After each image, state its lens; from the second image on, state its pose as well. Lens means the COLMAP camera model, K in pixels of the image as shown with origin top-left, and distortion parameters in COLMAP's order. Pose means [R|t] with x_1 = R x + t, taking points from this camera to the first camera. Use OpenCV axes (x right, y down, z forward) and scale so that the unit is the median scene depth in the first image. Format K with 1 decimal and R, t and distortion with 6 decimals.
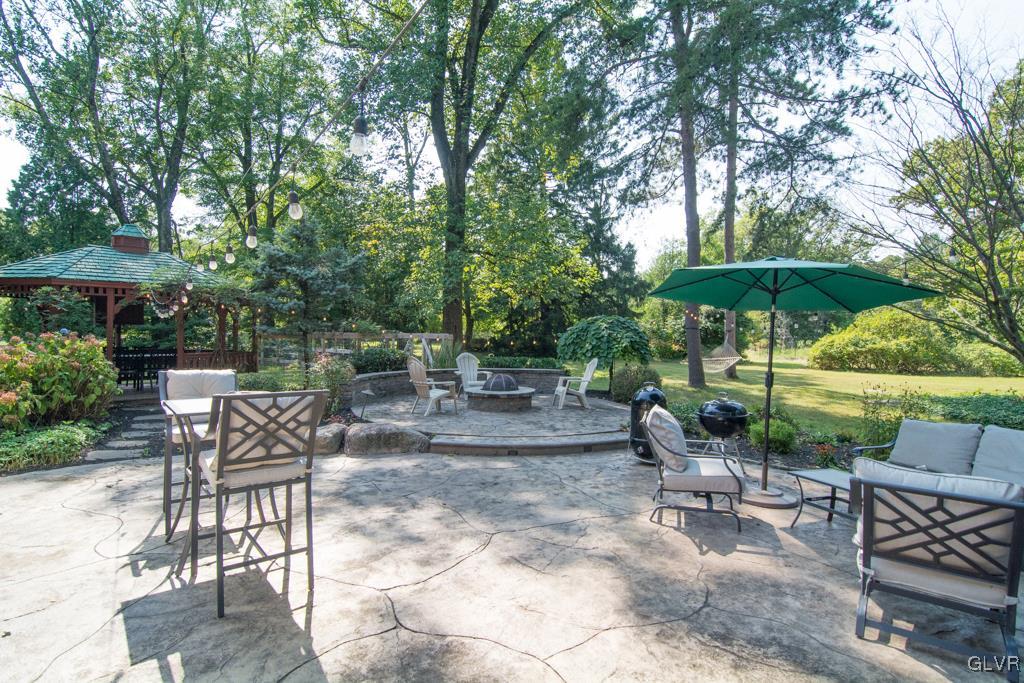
lens RADIAL K [[506.9, 0, 507.9], [0, 506.9, 340.5], [0, 0, 1]] dist [-0.007623, -0.009925]
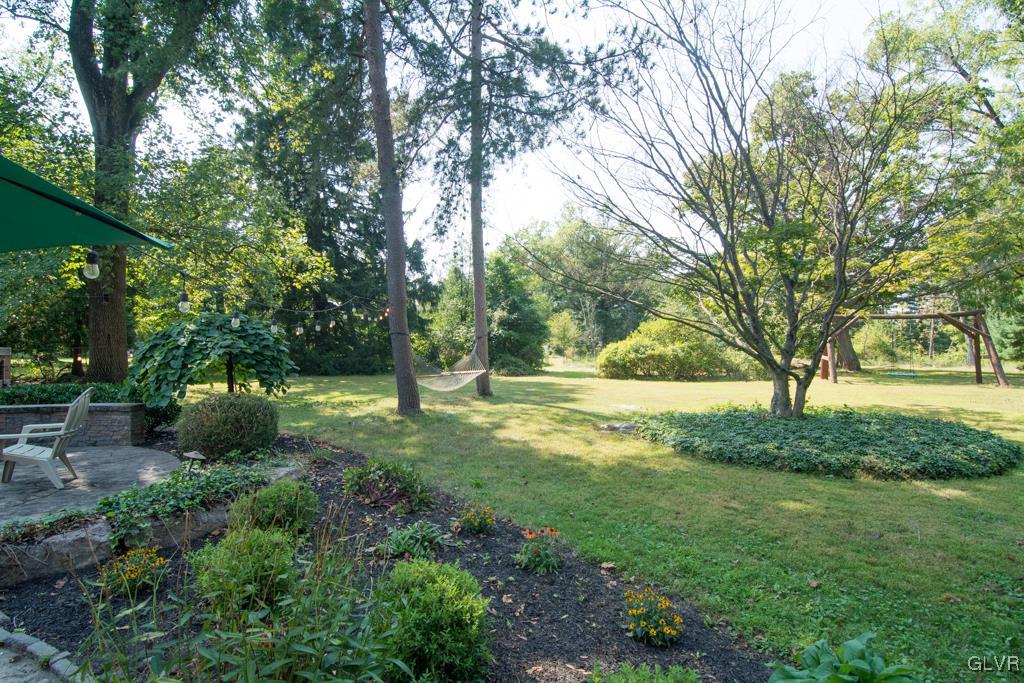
lens RADIAL K [[506.9, 0, 512.6], [0, 506.9, 339.5], [0, 0, 1]] dist [-0.007623, -0.009925]
pose [[0.955477, -0.011913, 0.294824, 0.286084], [0.018723, 0.999619, -0.020286, 0.002215], [-0.294470, 0.024903, 0.955336, 0.238872]]
